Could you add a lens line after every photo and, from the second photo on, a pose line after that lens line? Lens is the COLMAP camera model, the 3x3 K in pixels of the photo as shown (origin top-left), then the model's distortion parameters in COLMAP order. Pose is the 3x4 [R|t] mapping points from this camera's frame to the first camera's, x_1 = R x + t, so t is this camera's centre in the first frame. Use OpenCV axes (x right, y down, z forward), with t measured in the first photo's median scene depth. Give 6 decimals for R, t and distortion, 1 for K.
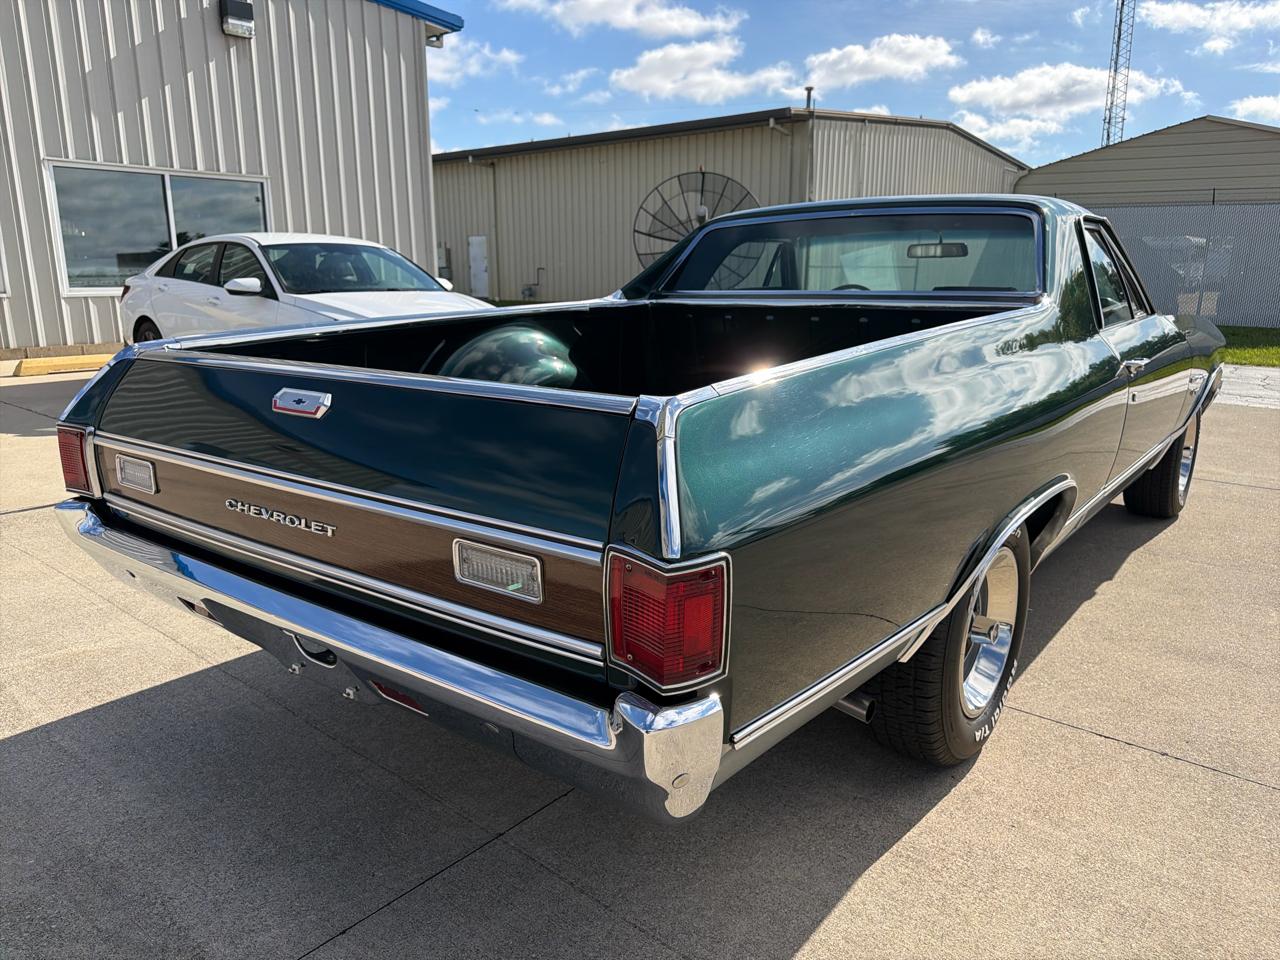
lens RADIAL K [[913.7, 0, 632.4], [0, 913.7, 488.9], [0, 0, 1]] dist [0.016512, -0.020624]
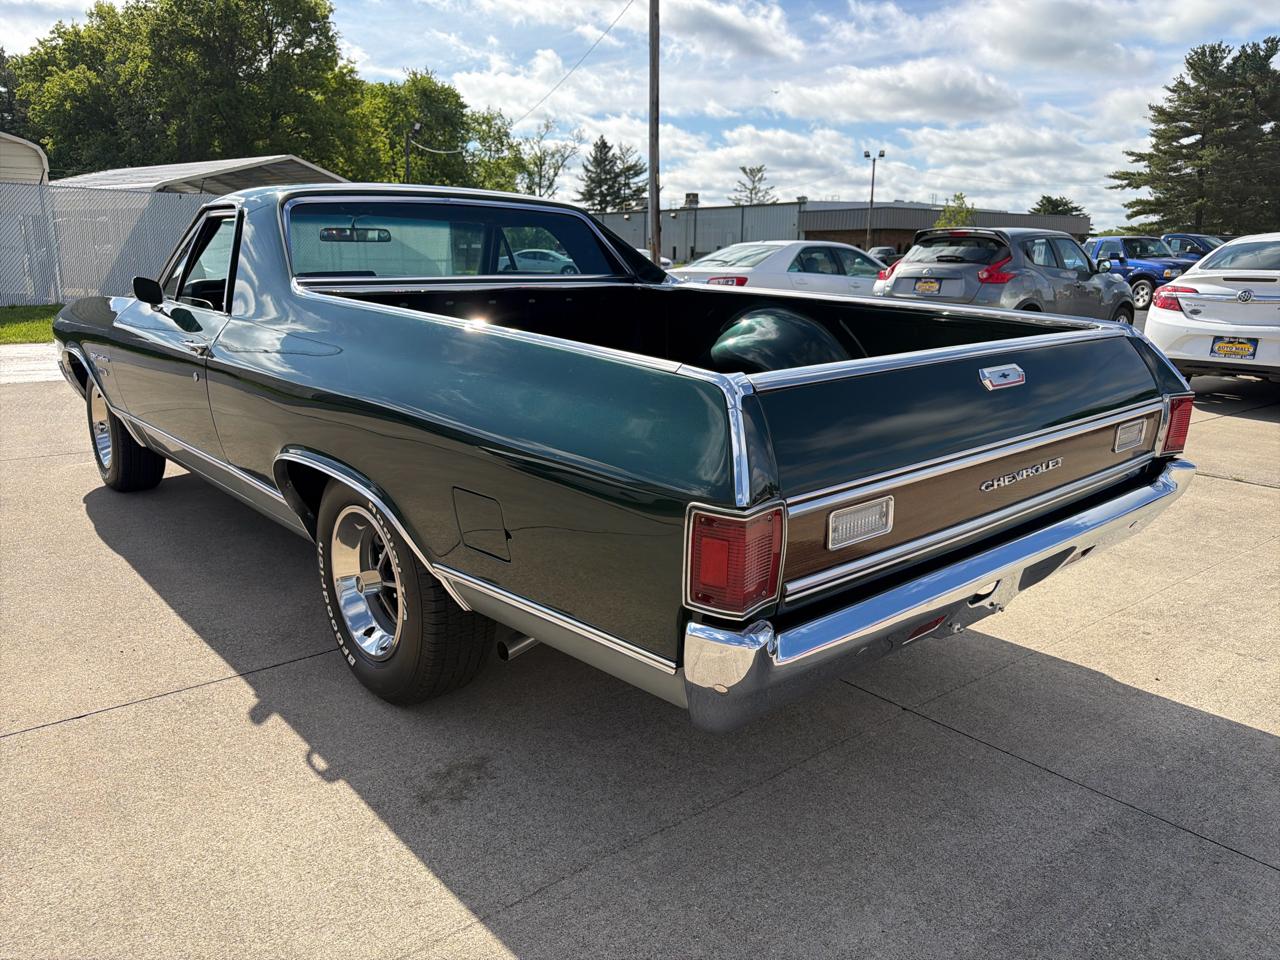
lens RADIAL K [[913.7, 0, 634.4], [0, 913.7, 476.9], [0, 0, 1]] dist [0.016512, -0.020624]
pose [[0.184411, -0.236059, 0.954080, -0.533938], [0.224292, 0.955222, 0.192989, -0.101576], [-0.956915, 0.178403, 0.229100, 0.403173]]
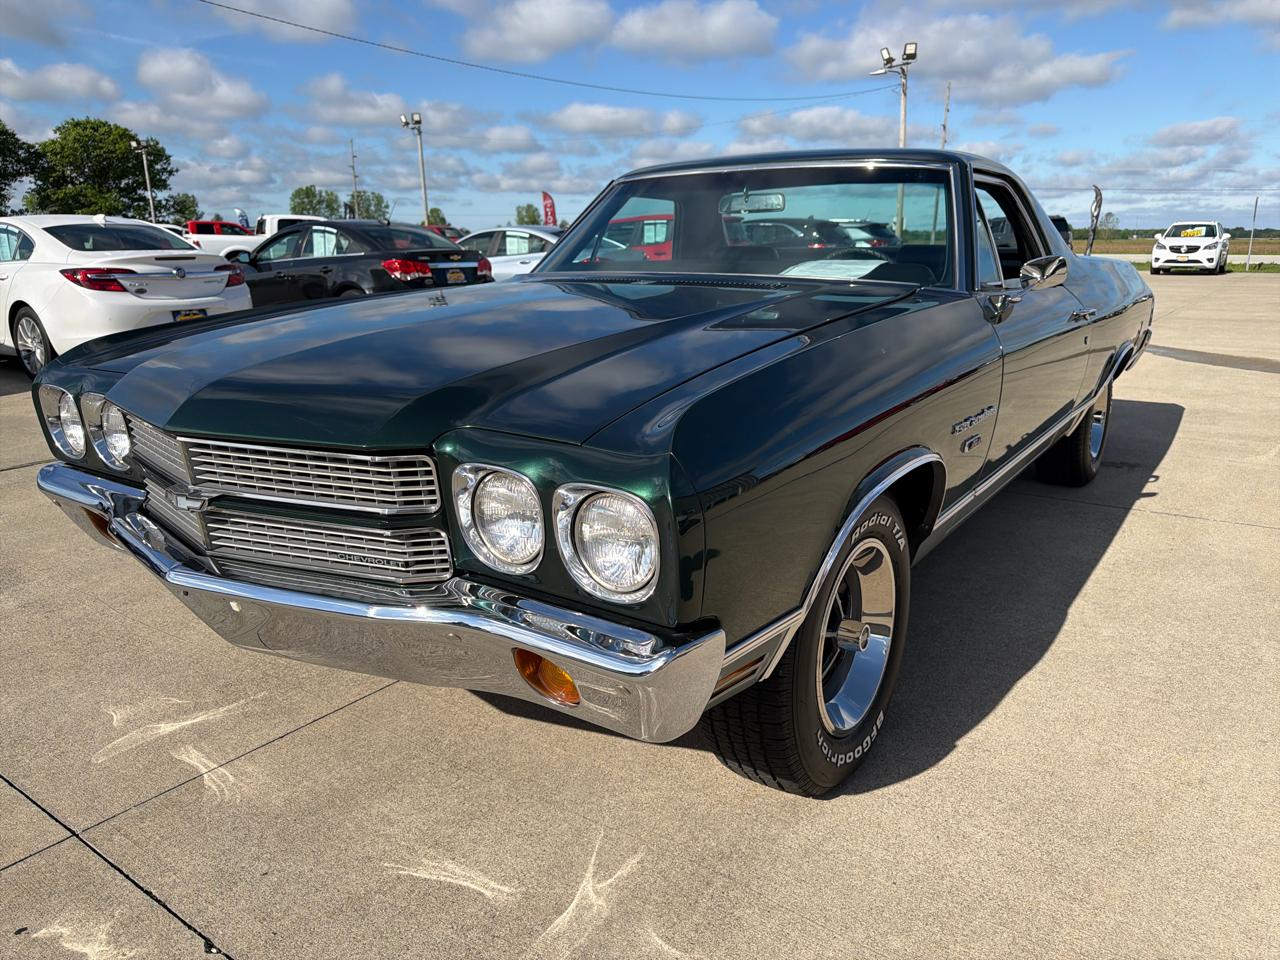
lens RADIAL K [[913.7, 0, 649.8], [0, 913.7, 477.7], [0, 0, 1]] dist [0.016512, -0.020624]
pose [[-0.998688, 0.009570, -0.050309, 0.370438], [-0.014979, 0.884835, 0.465664, -0.333617], [0.048971, 0.465807, -0.883530, 1.437251]]
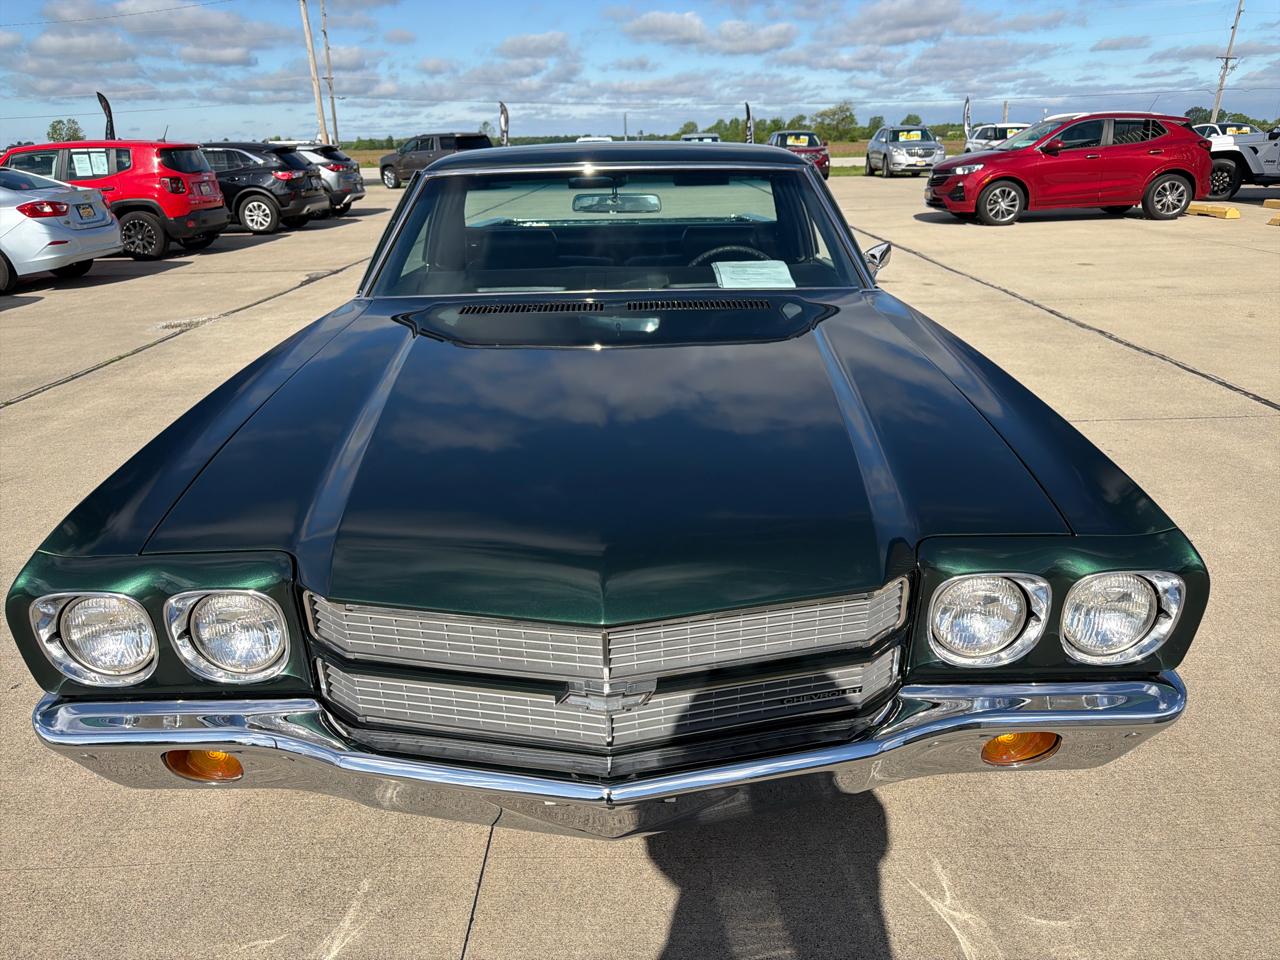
lens RADIAL K [[913.7, 0, 636.6], [0, 913.7, 480.2], [0, 0, 1]] dist [0.016512, -0.020624]
pose [[-0.788938, 0.223437, -0.572409, 0.648392], [-0.124054, 0.854447, 0.504510, -0.360410], [0.601820, 0.469037, -0.646388, 1.290764]]
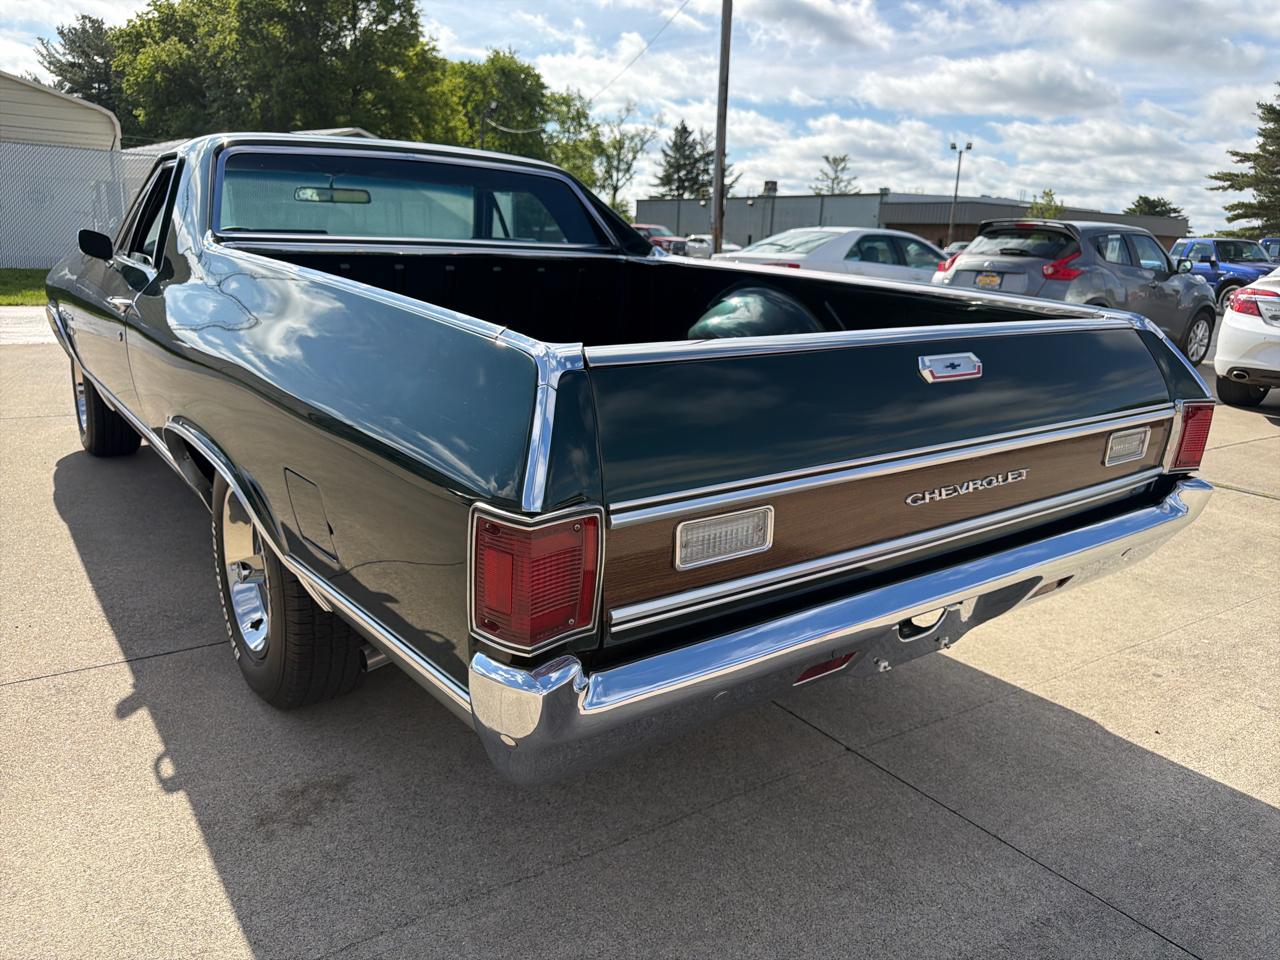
lens RADIAL K [[913.7, 0, 641.6], [0, 913.7, 484.3], [0, 0, 1]] dist [0.016512, -0.020624]
pose [[0.255880, -0.244503, 0.935277, -0.459711], [0.188713, 0.961507, 0.199731, -0.076762], [-0.948110, 0.125392, 0.292171, 0.349008]]
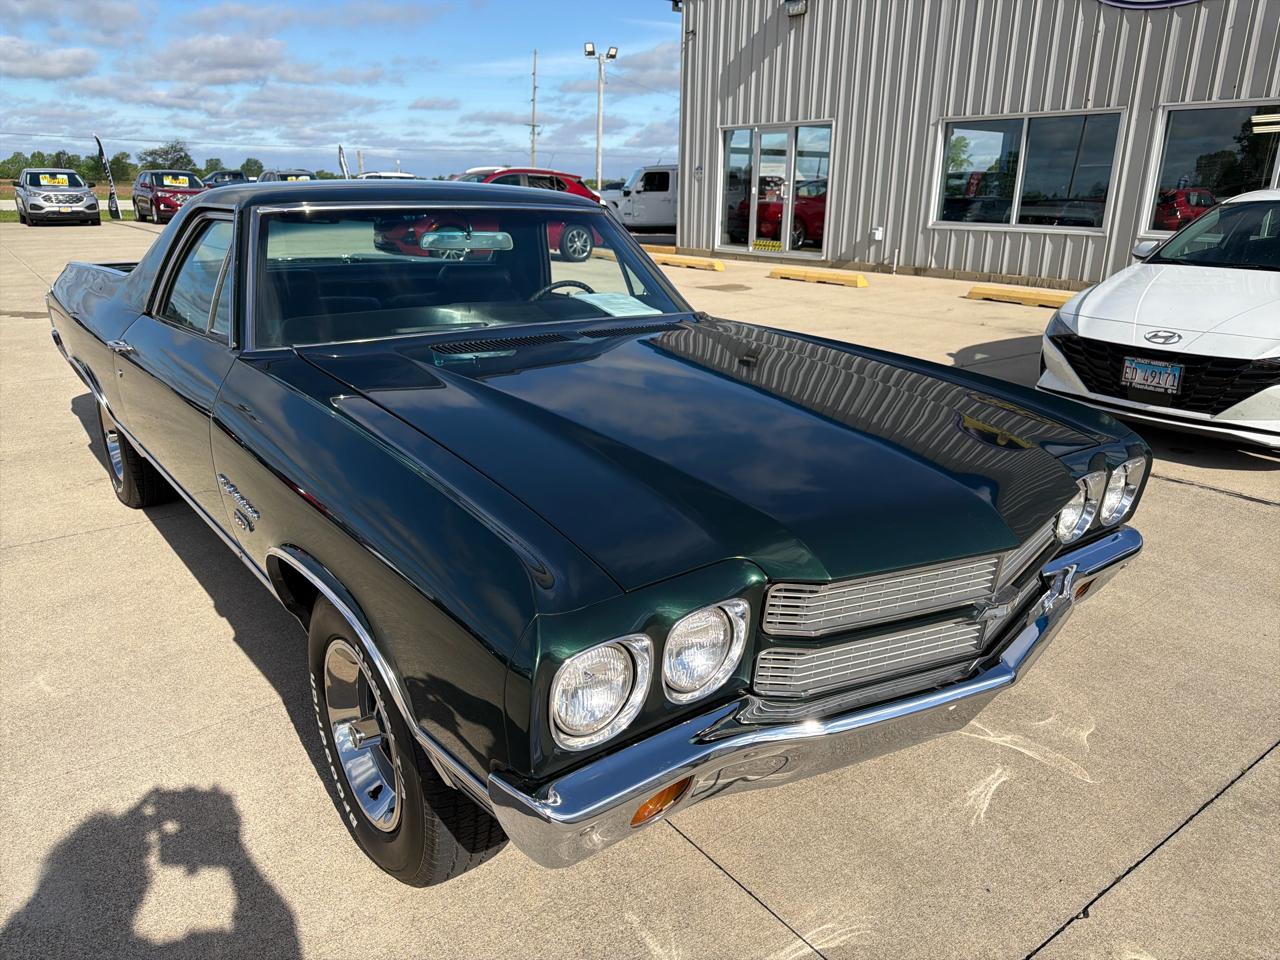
lens RADIAL K [[913.7, 0, 649.9], [0, 913.7, 488.9], [0, 0, 1]] dist [0.016512, -0.020624]
pose [[-0.238712, 0.296026, -0.924870, 0.857376], [-0.238807, 0.905261, 0.351387, -0.302435], [0.941269, 0.304746, -0.145404, 1.057046]]
